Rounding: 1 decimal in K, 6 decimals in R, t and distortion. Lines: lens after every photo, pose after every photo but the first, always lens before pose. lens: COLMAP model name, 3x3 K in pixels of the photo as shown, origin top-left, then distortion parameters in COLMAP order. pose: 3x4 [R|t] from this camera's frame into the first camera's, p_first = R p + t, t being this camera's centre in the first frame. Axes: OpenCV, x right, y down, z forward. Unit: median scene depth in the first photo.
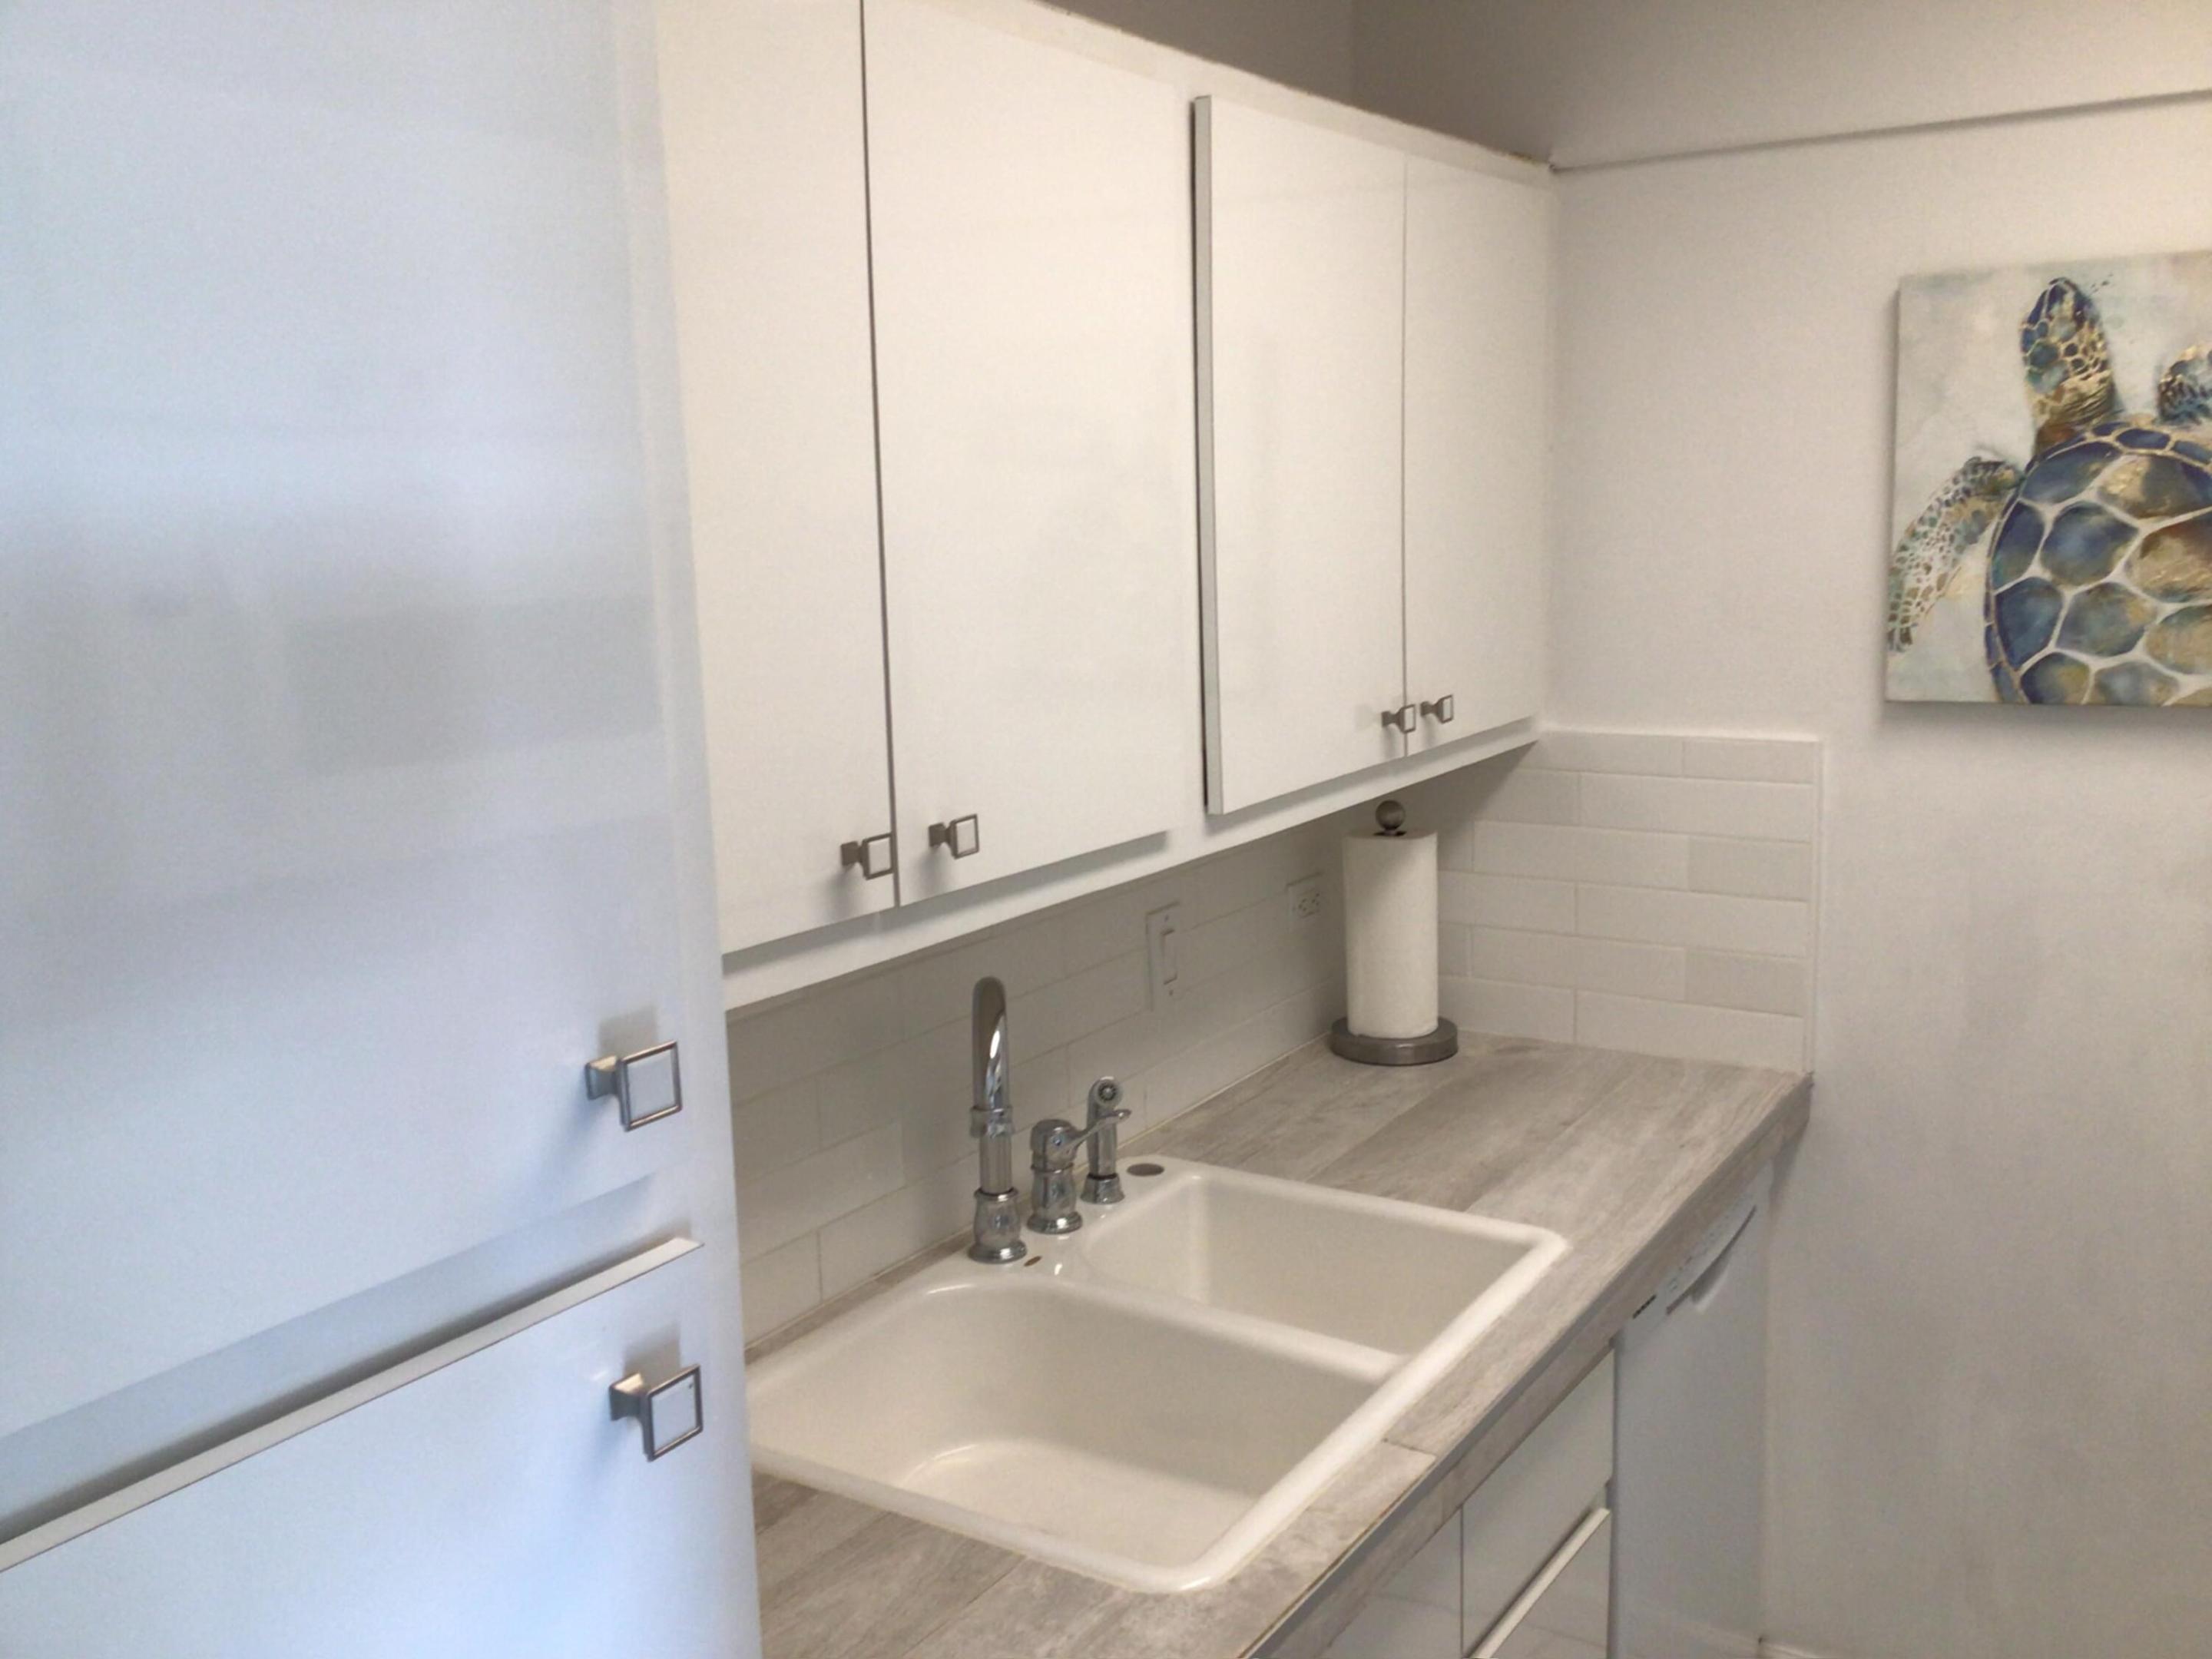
lens RADIAL K [[1977.0, 0, 1096.9], [0, 1977.0, 826.7], [0, 0, 1]] dist [0.114808, -0.196163]
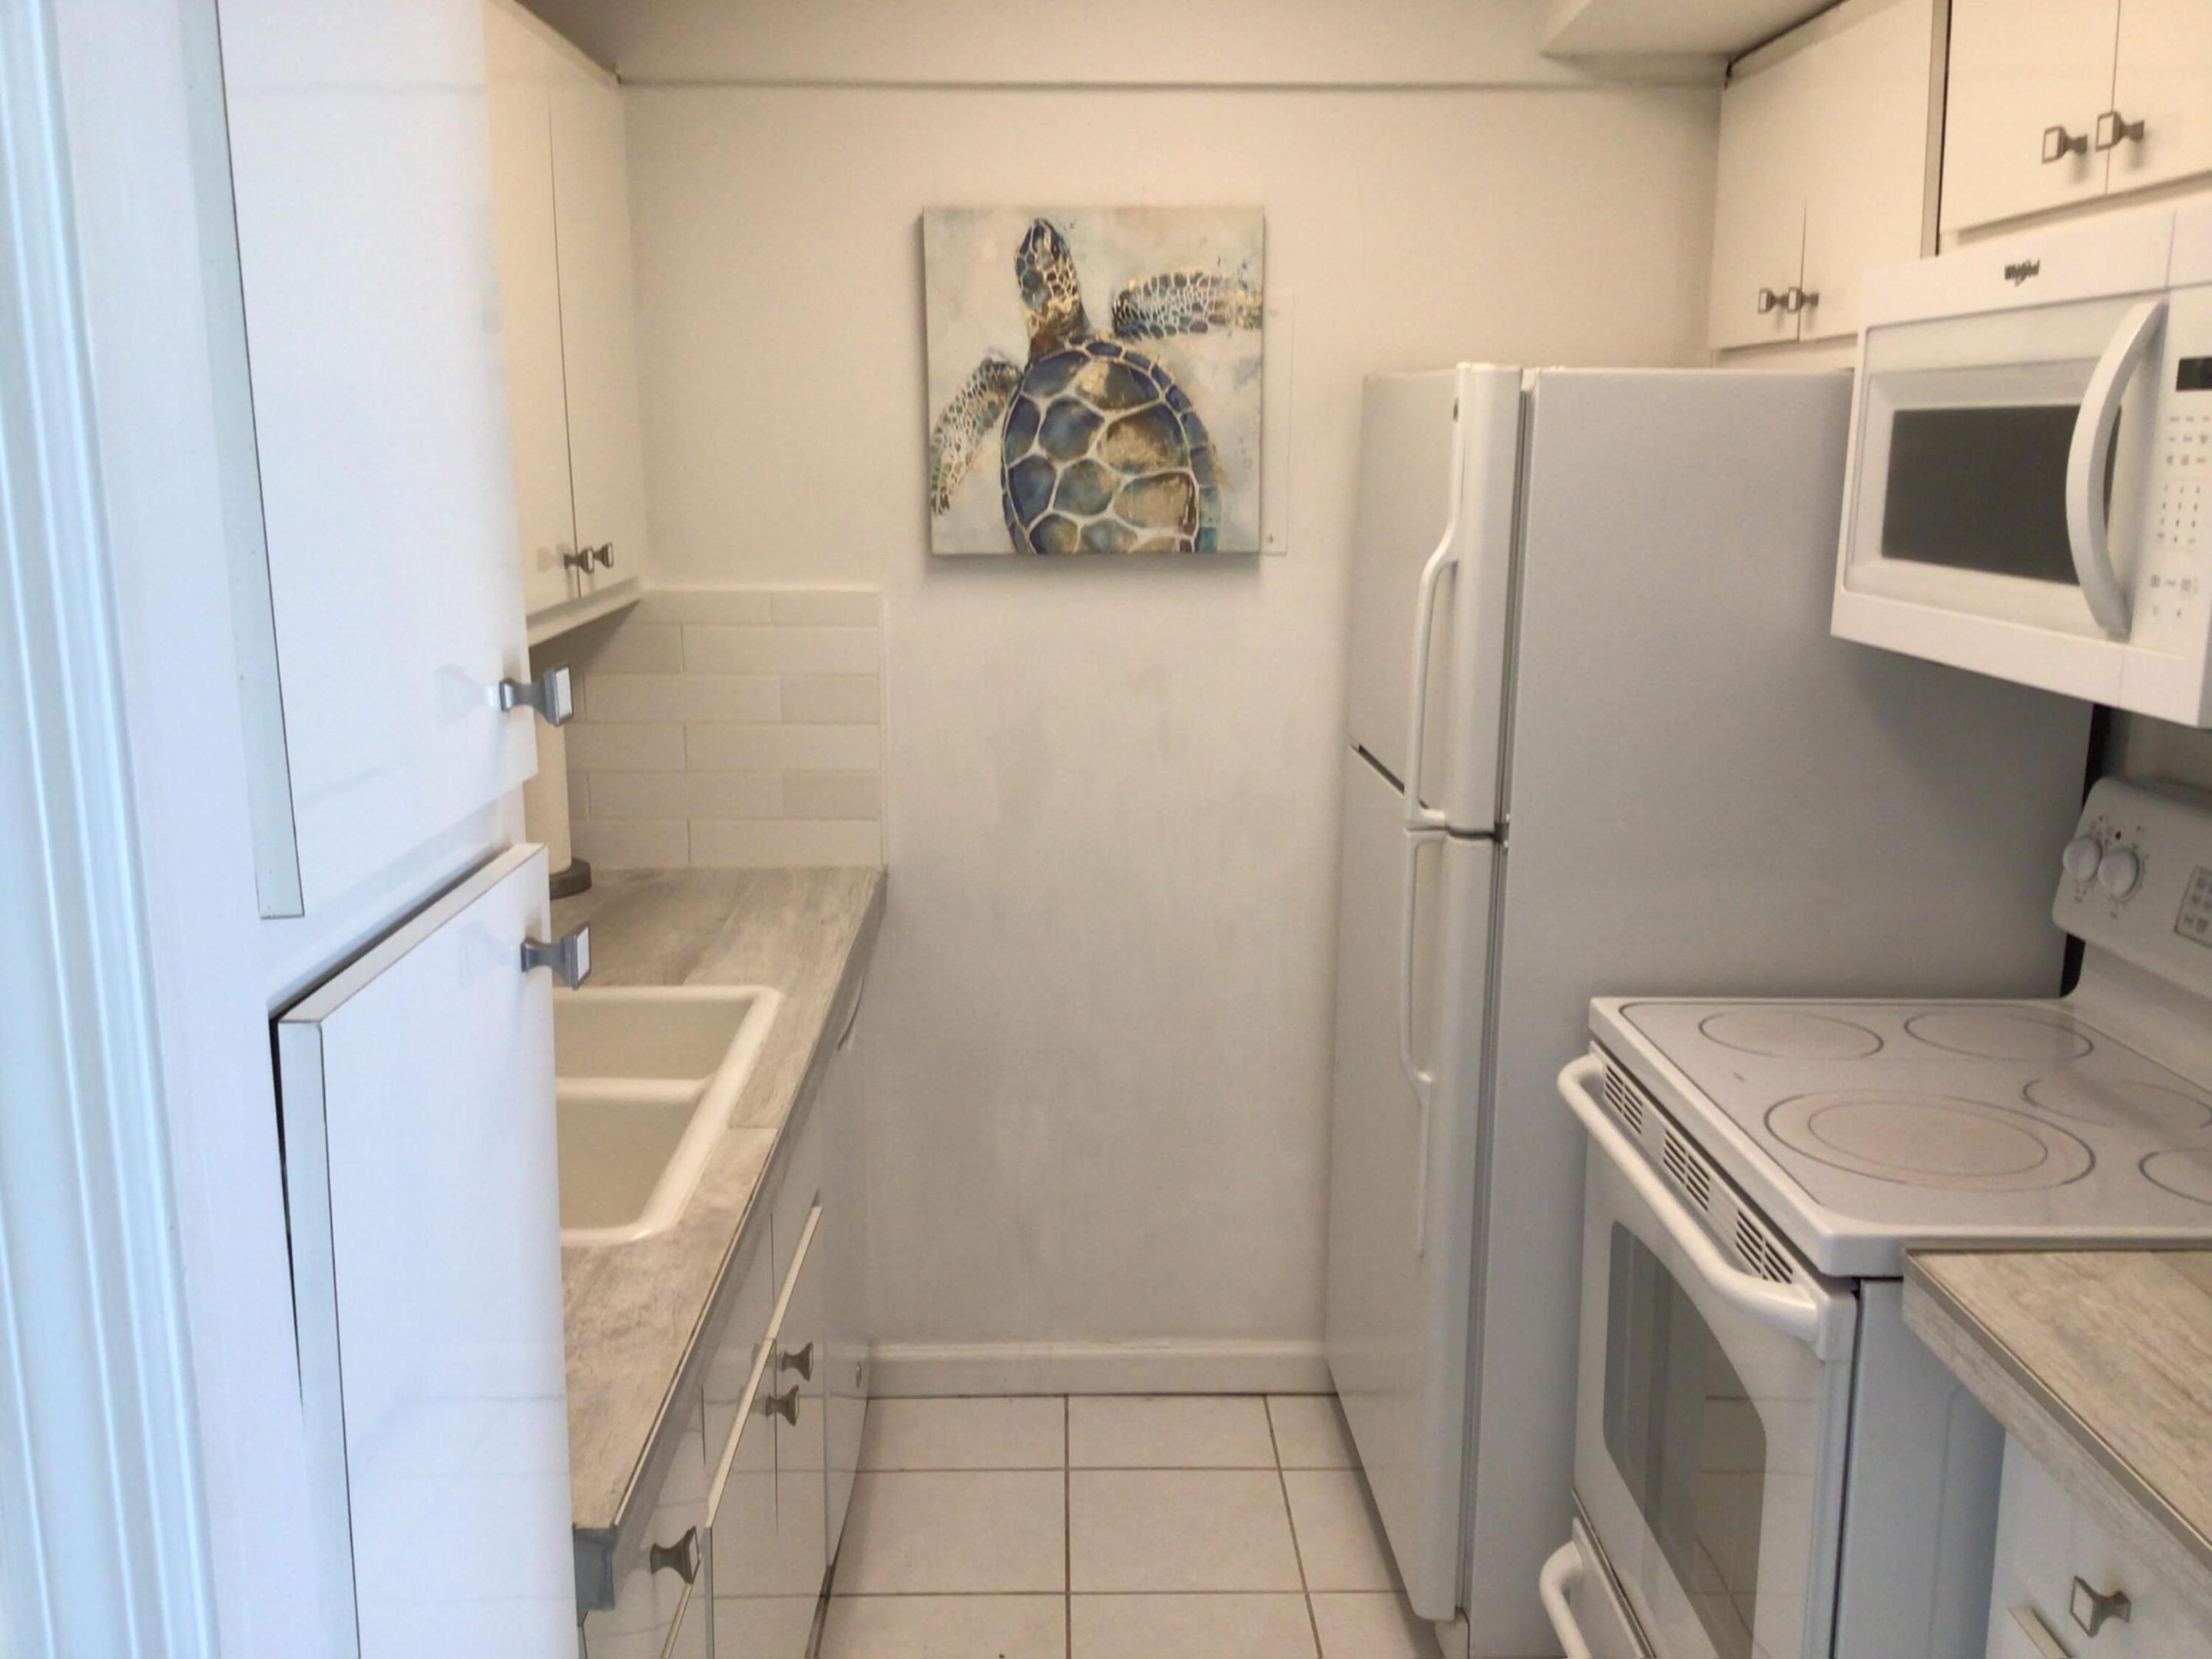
lens RADIAL K [[1977.6, 0, 1118.6], [0, 1977.6, 833.9], [0, 0, 1]] dist [0.155404, -0.287991]
pose [[0.823876, -0.084063, 0.560501, -0.234421], [0.070127, 0.996460, 0.046367, 0.065343], [-0.562415, 0.001106, 0.826854, -0.095613]]
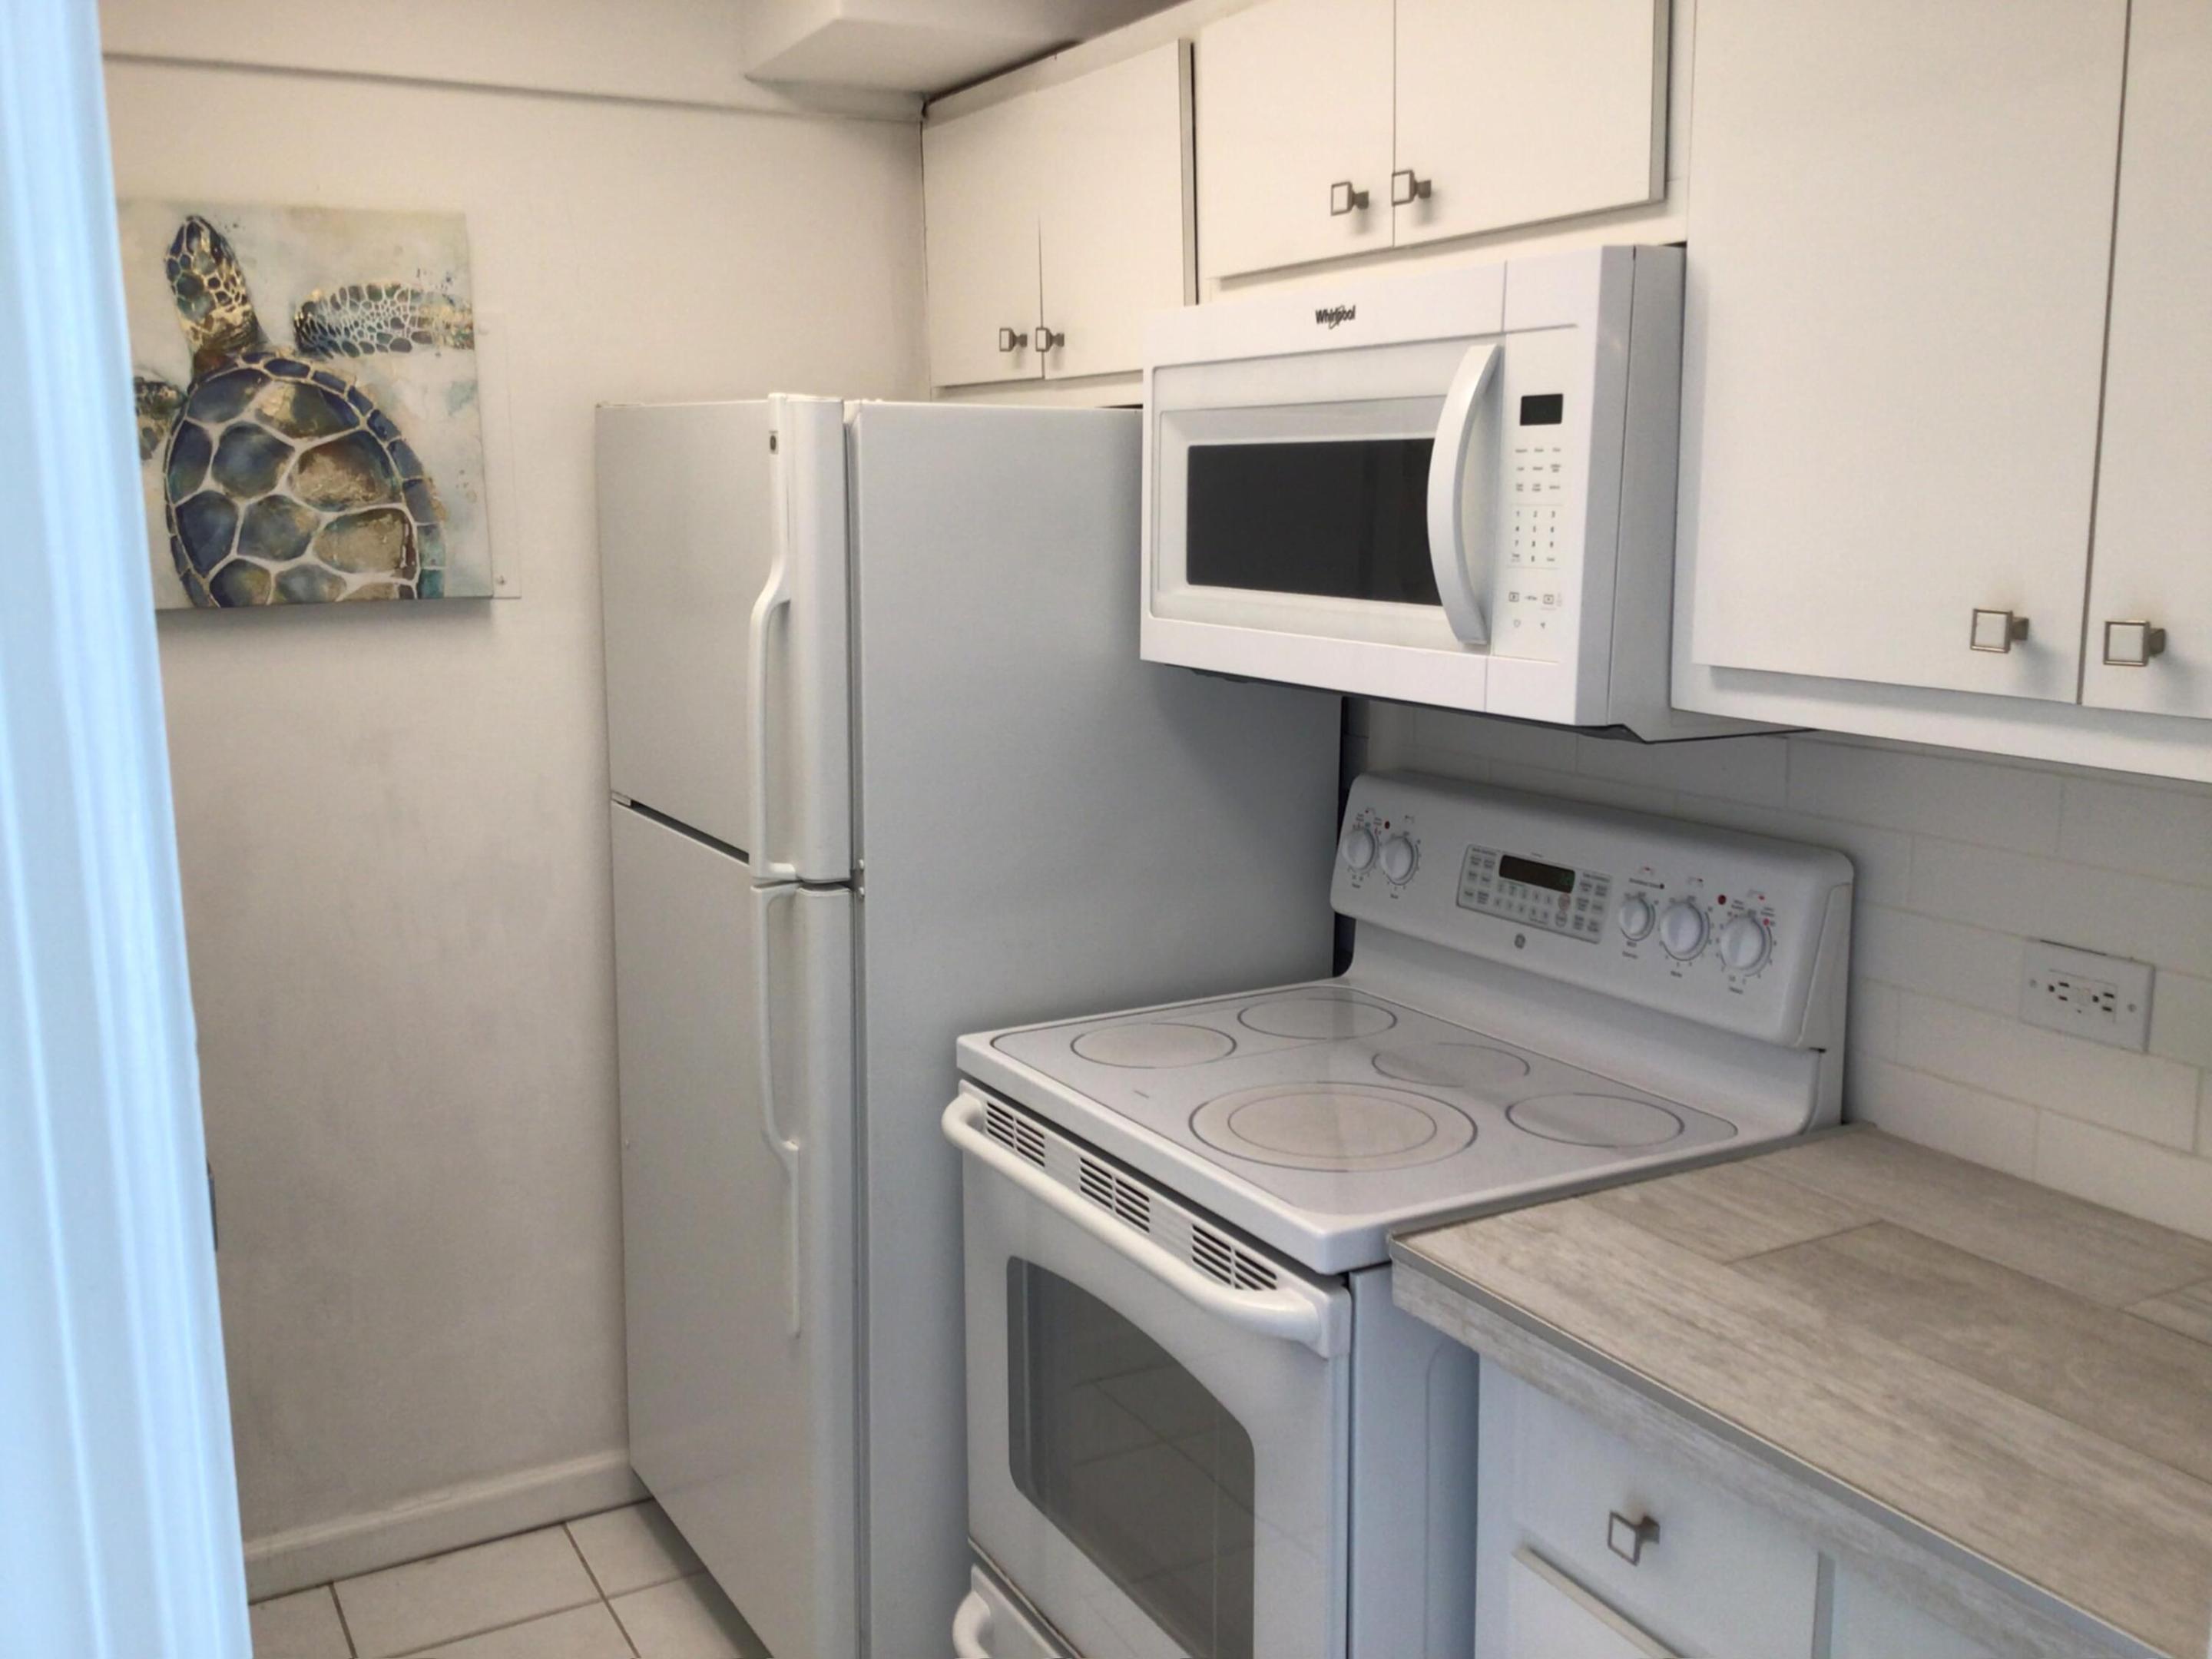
lens RADIAL K [[1977.0, 0, 1096.9], [0, 1977.0, 826.7], [0, 0, 1]] dist [0.114808, -0.196163]
pose [[0.455964, -0.137446, 0.879321, -0.303652], [0.141368, 0.986645, 0.080917, 0.036706], [-0.878699, 0.087413, 0.469305, 0.080003]]
